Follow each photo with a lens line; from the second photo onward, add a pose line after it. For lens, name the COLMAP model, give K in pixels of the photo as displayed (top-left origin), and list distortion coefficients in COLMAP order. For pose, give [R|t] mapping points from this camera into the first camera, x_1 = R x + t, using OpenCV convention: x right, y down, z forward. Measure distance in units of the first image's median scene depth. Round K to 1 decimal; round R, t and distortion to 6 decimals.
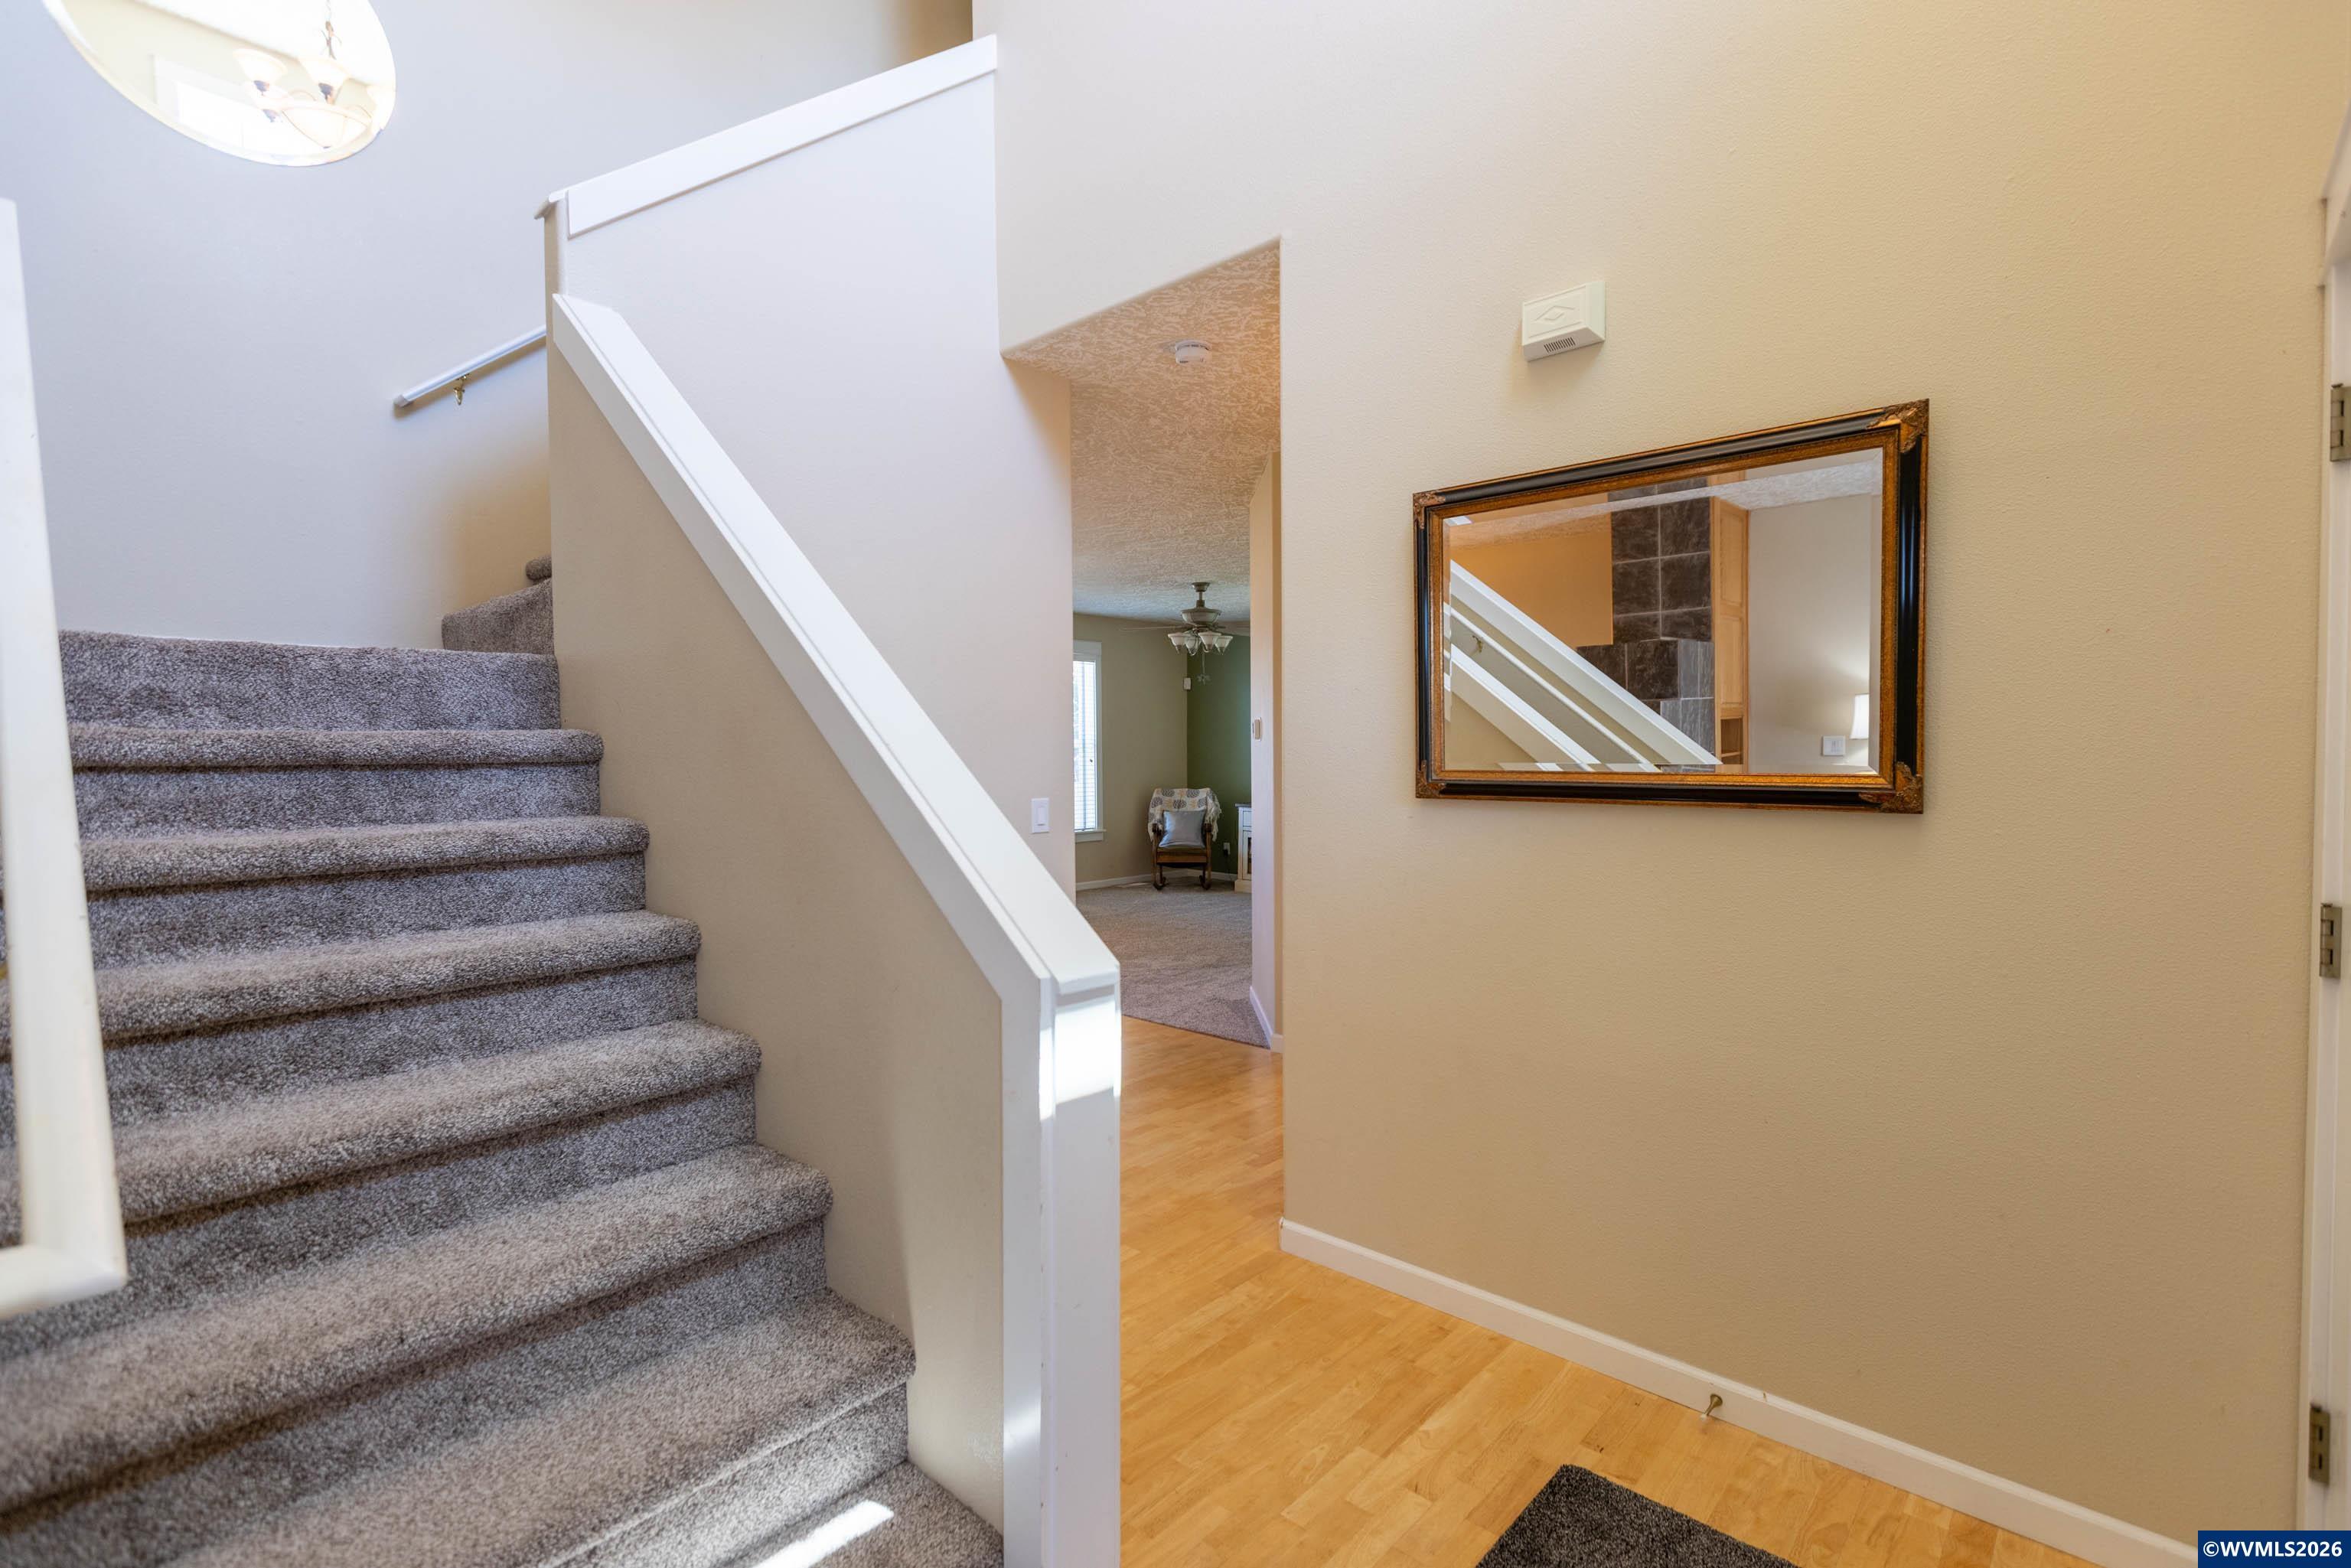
lens RADIAL K [[1090.0, 0, 1213.6], [0, 1090.0, 785.6], [0, 0, 1]] dist [0.001606, 0.000094]
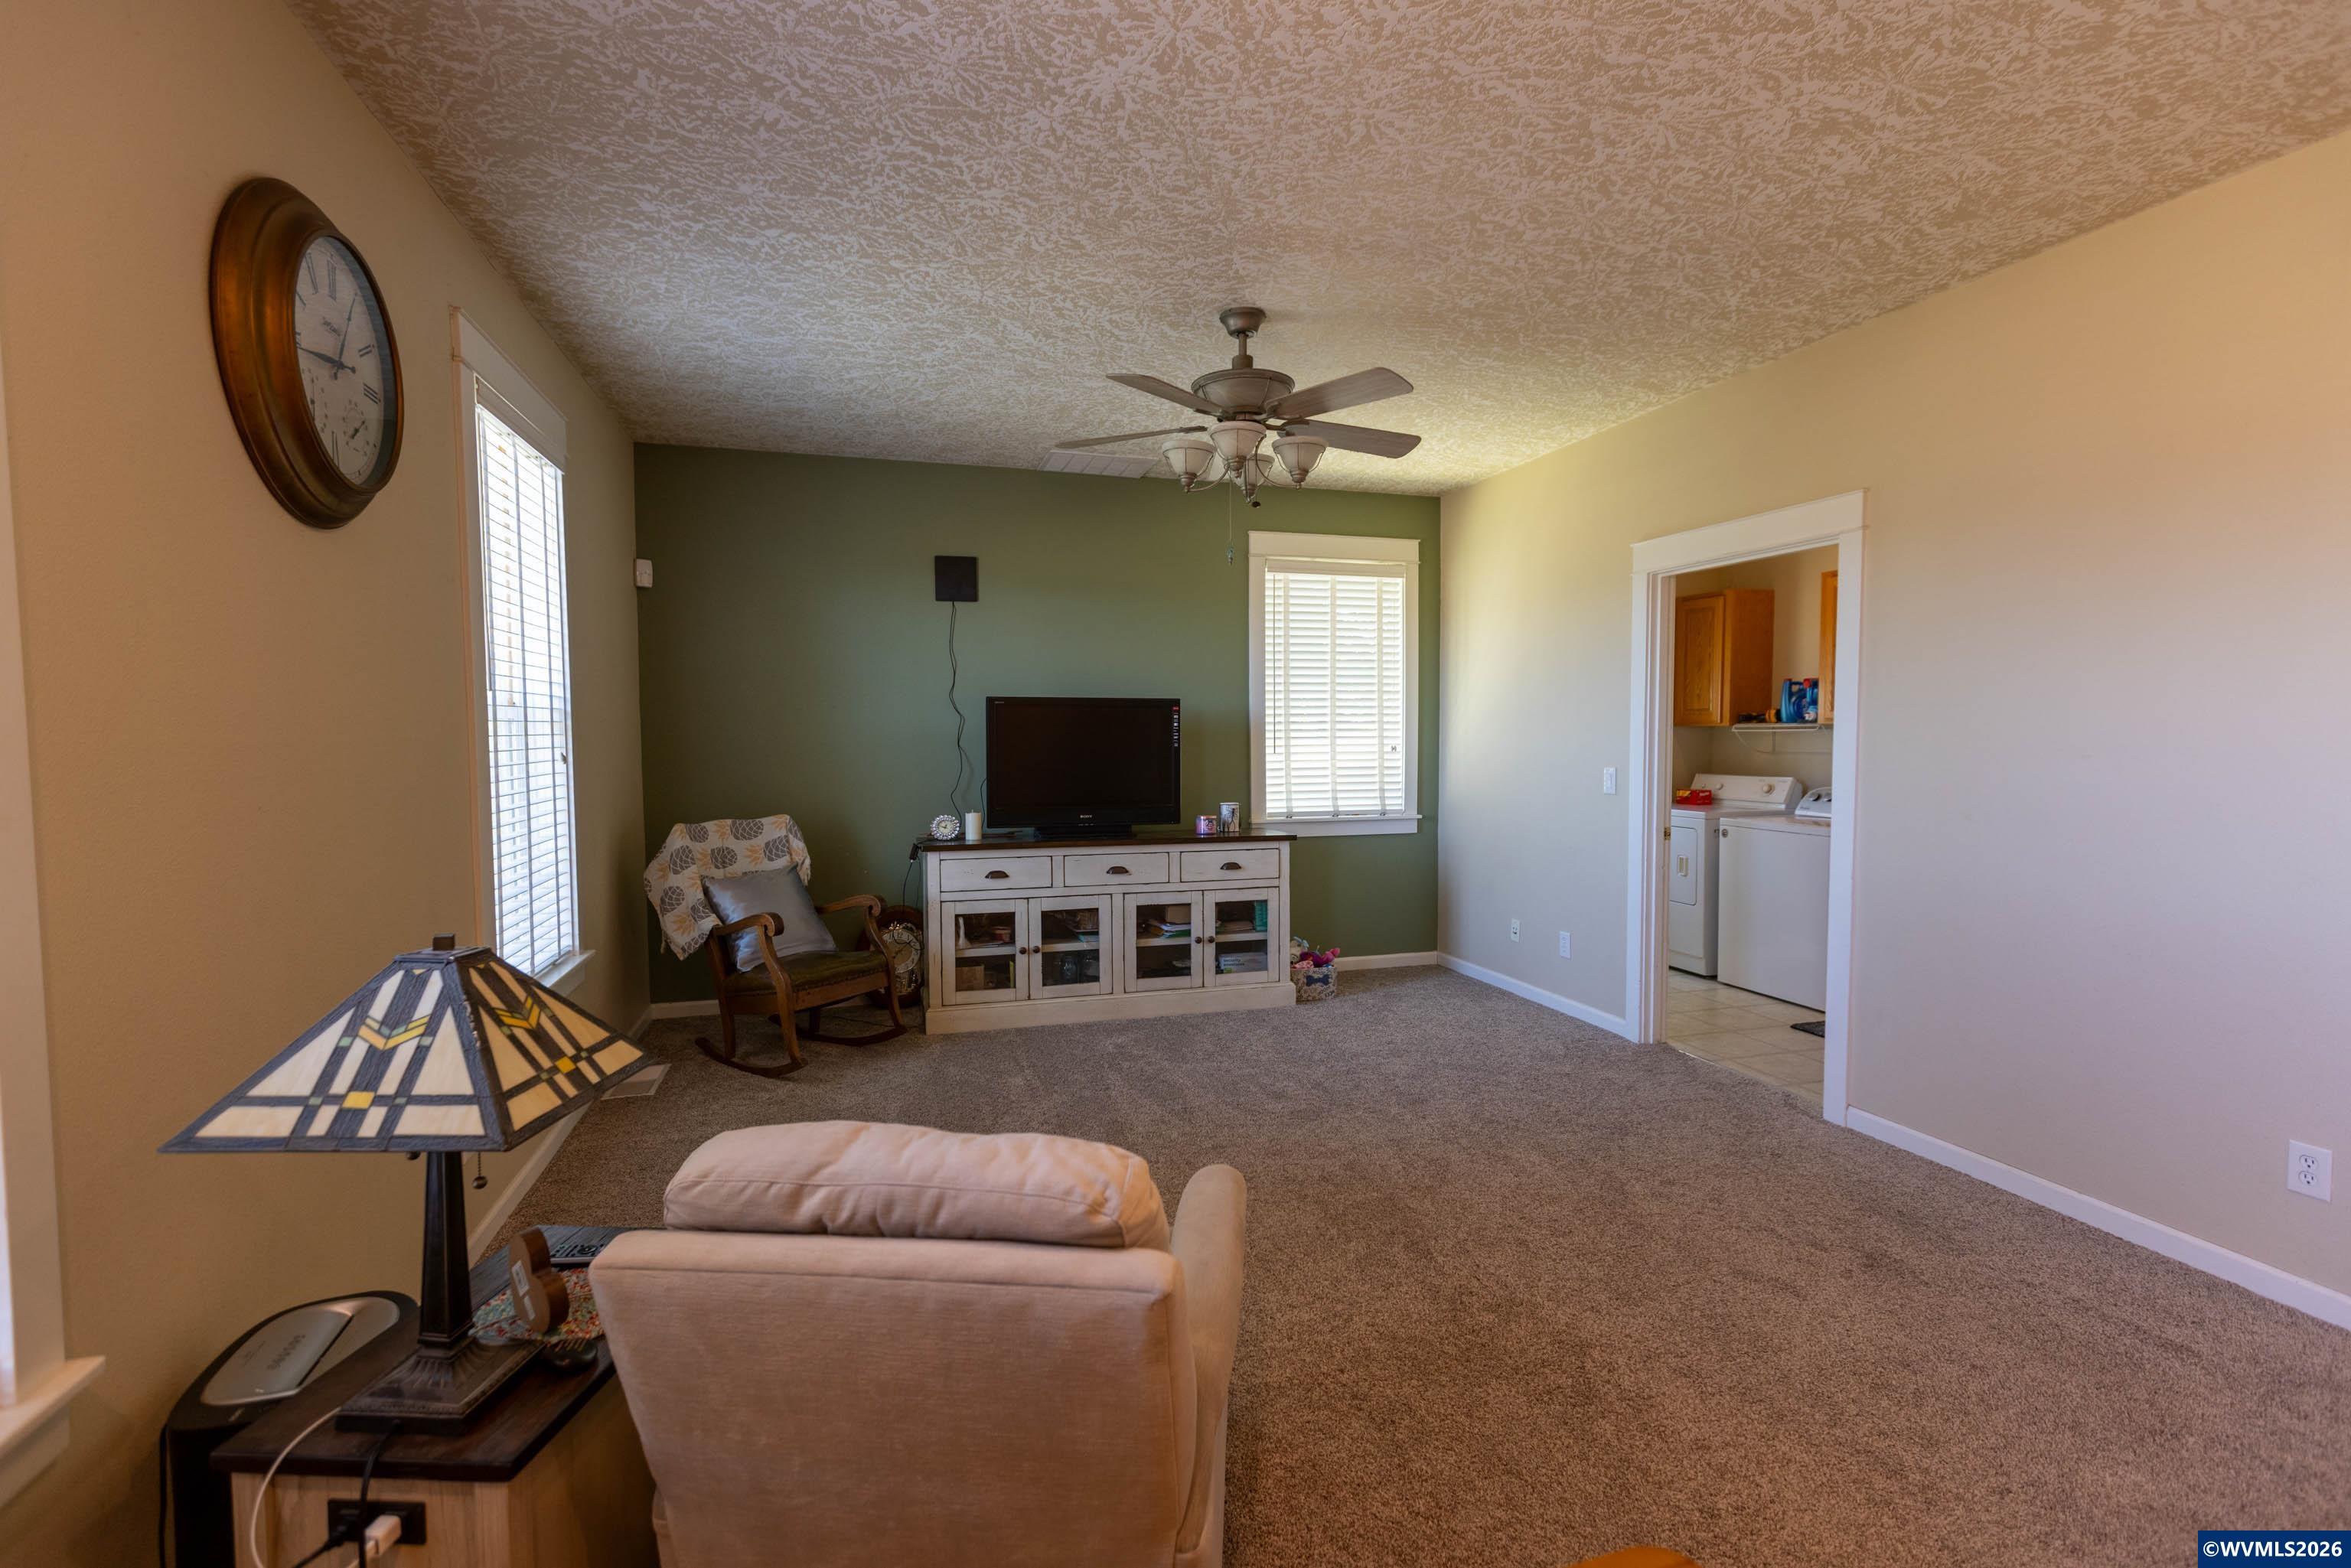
lens RADIAL K [[1062.1, 0, 1180.8], [0, 1062.1, 783.1], [0, 0, 1]] dist [0.000738, -0.000184]
pose [[0.530494, -0.044532, 0.846518, -0.359959], [0.029377, 0.998985, 0.034144, -0.026148], [-0.847179, 0.006755, 0.531264, 0.807063]]
